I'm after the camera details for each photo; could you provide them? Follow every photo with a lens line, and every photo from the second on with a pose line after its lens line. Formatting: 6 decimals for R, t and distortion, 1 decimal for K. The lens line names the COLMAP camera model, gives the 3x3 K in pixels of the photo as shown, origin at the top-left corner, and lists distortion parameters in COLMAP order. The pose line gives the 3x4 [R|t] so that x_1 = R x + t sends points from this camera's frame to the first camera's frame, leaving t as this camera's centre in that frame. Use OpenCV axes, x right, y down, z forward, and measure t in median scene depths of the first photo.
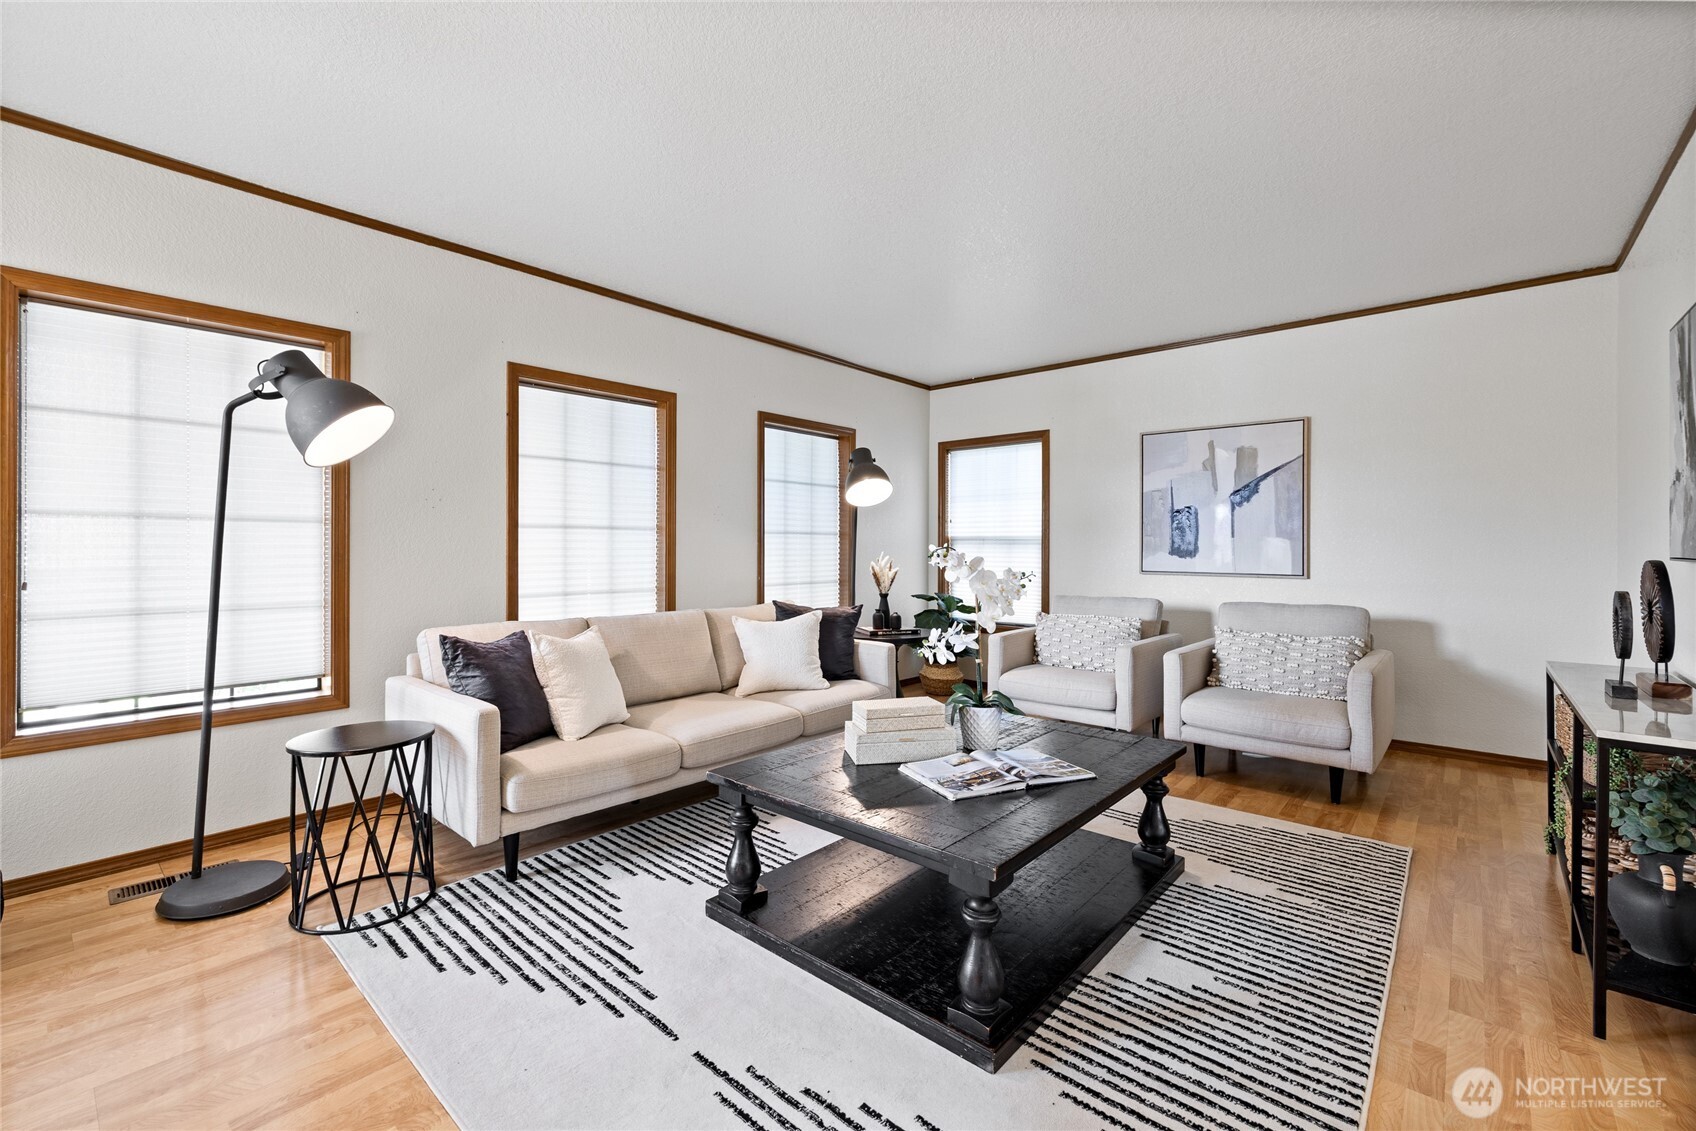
lens RADIAL K [[718.0, 0, 829.8], [0, 718.0, 552.5], [0, 0, 1]] dist [0.000274, -0.000145]
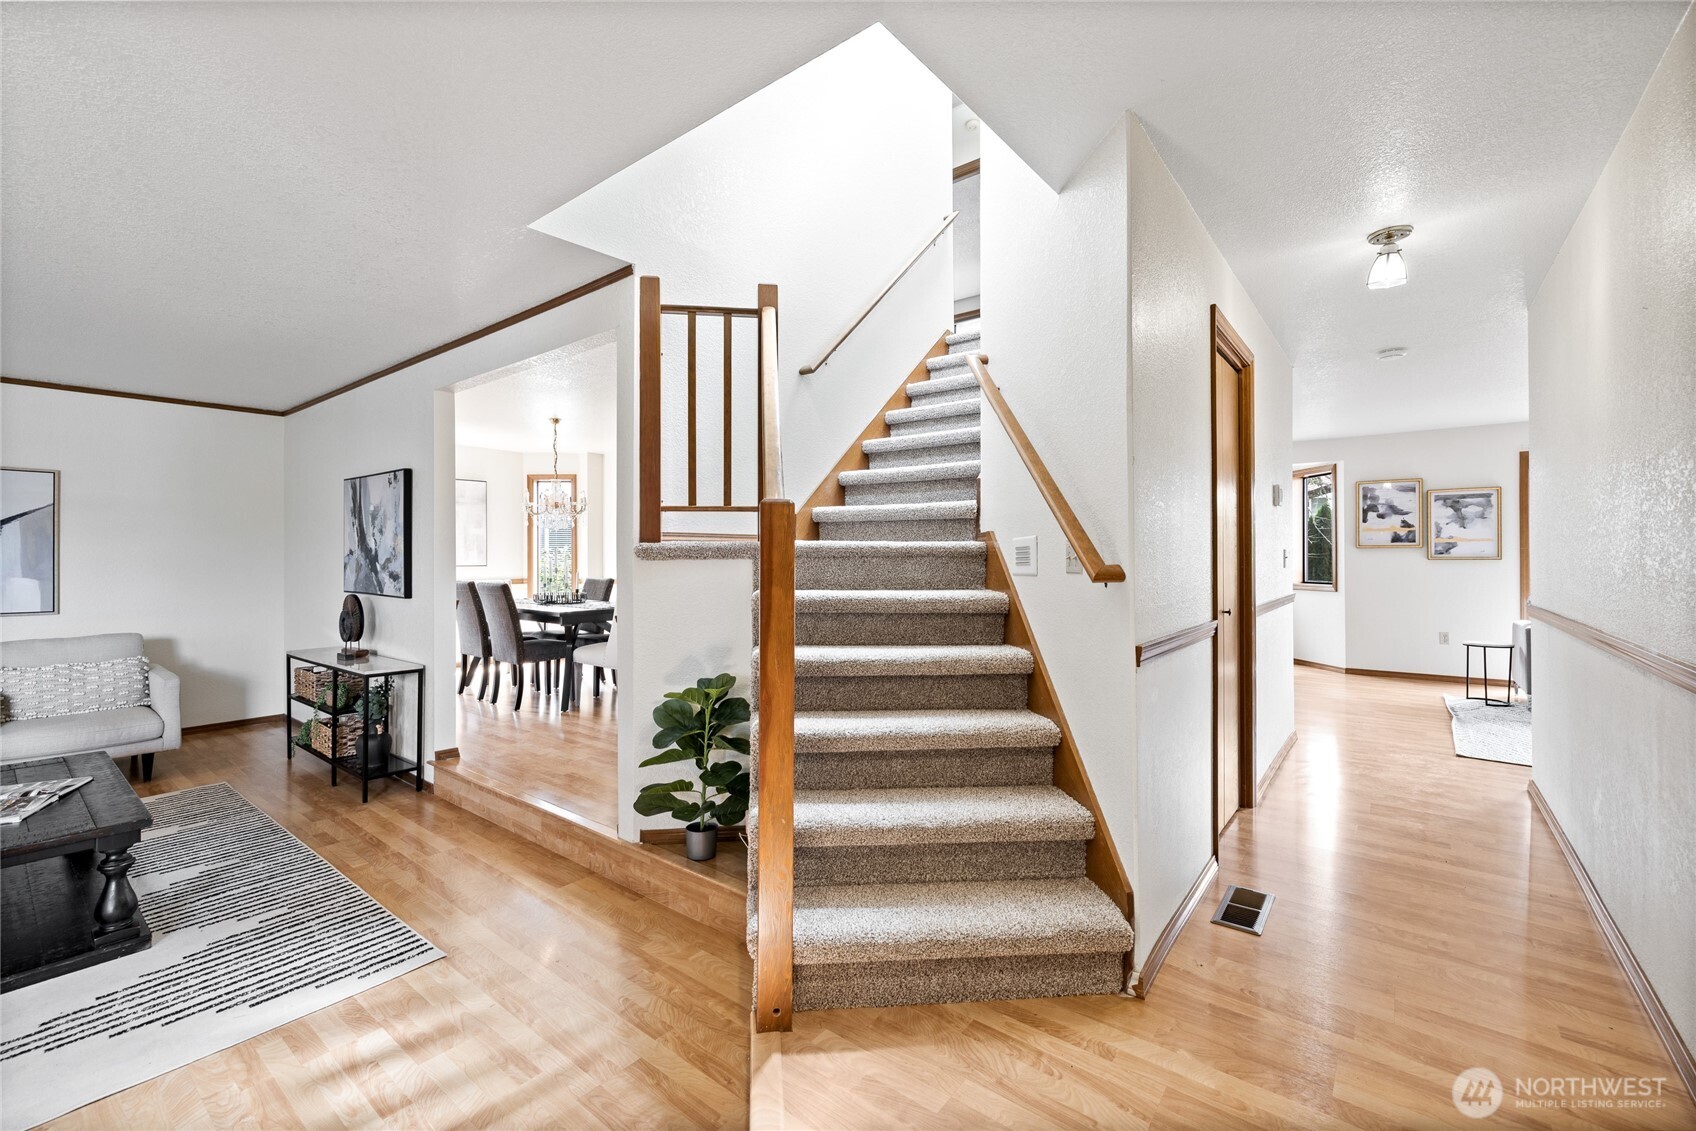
lens RADIAL K [[712.6, 0, 820.9], [0, 712.6, 554.9], [0, 0, 1]] dist [0.001070, 0.000252]
pose [[-0.040746, 0.000706, 0.999169, -0.652386], [0.008169, 0.999967, -0.000373, -0.059533], [-0.999136, 0.008147, -0.040750, -0.195279]]
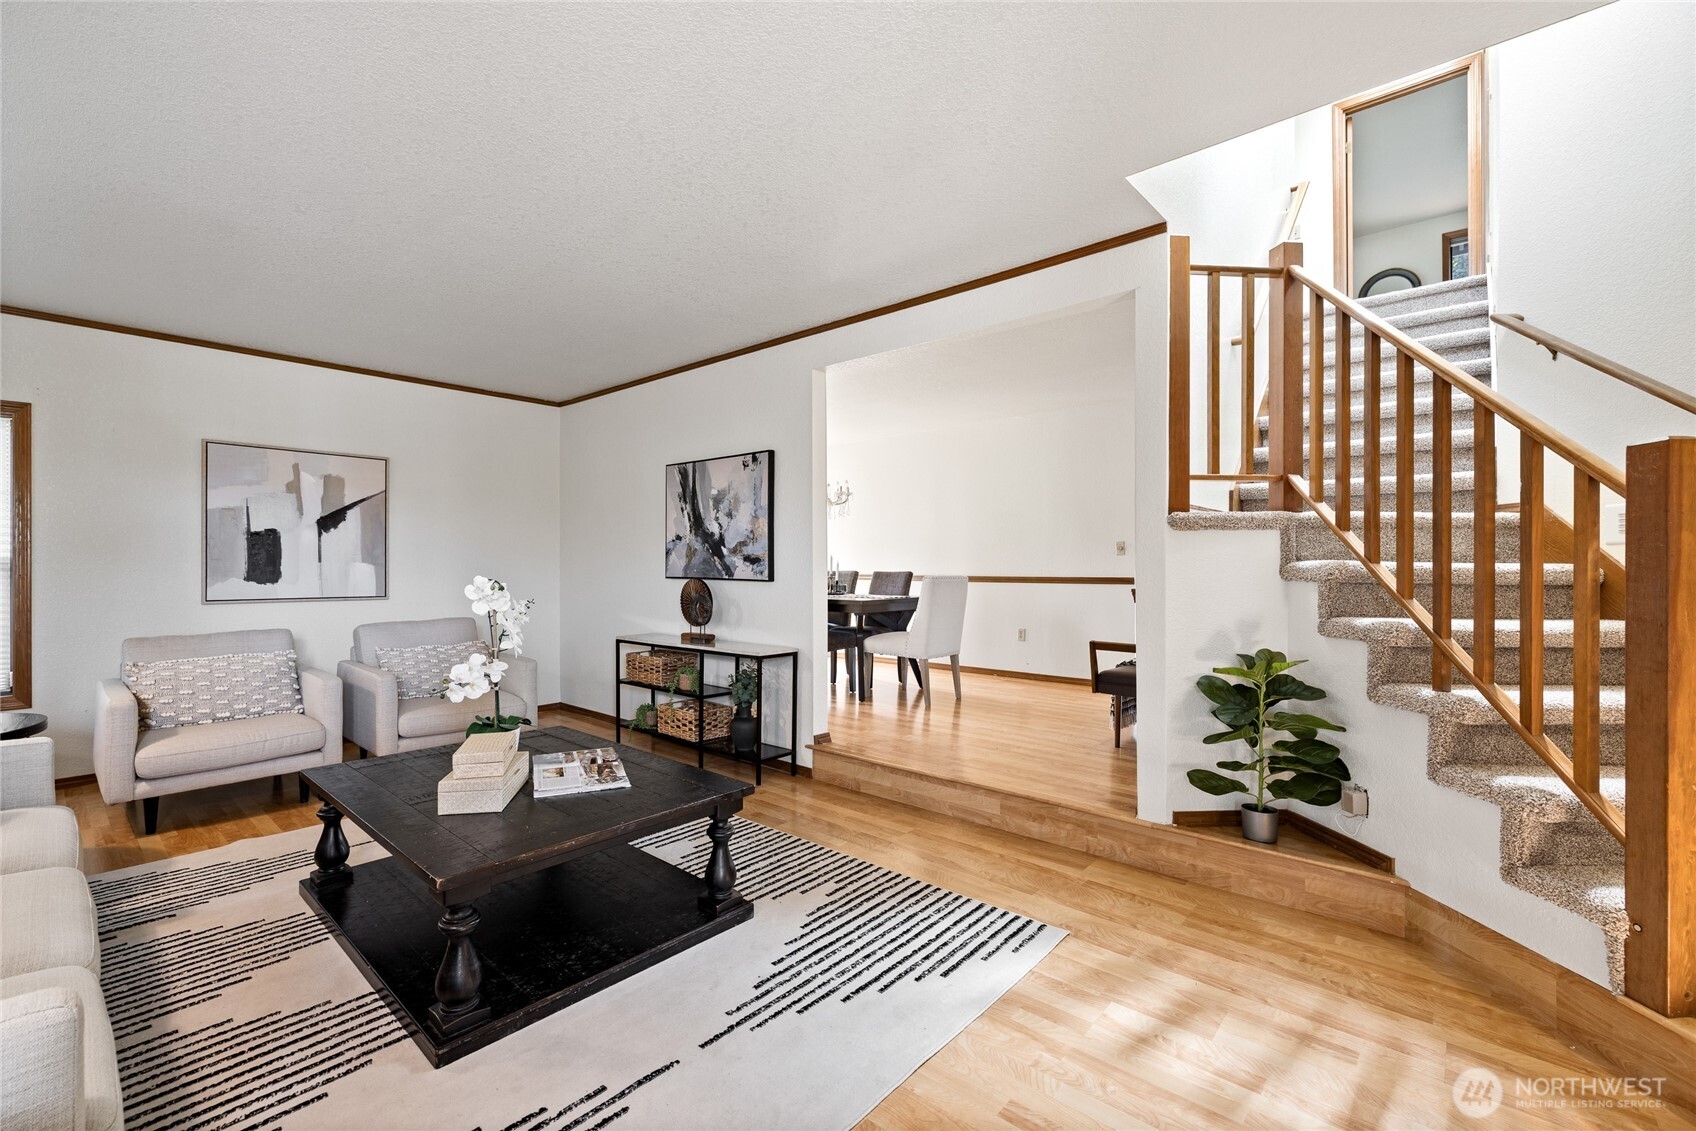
lens RADIAL K [[717.0, 0, 823.7], [0, 717.0, 563.1], [0, 0, 1]] dist [0.001900, 0.000687]
pose [[0.007892, -0.001221, 0.999968, -0.618975], [0.007299, 0.999973, 0.001163, -0.021761], [-0.999942, 0.007290, 0.007900, 0.383399]]
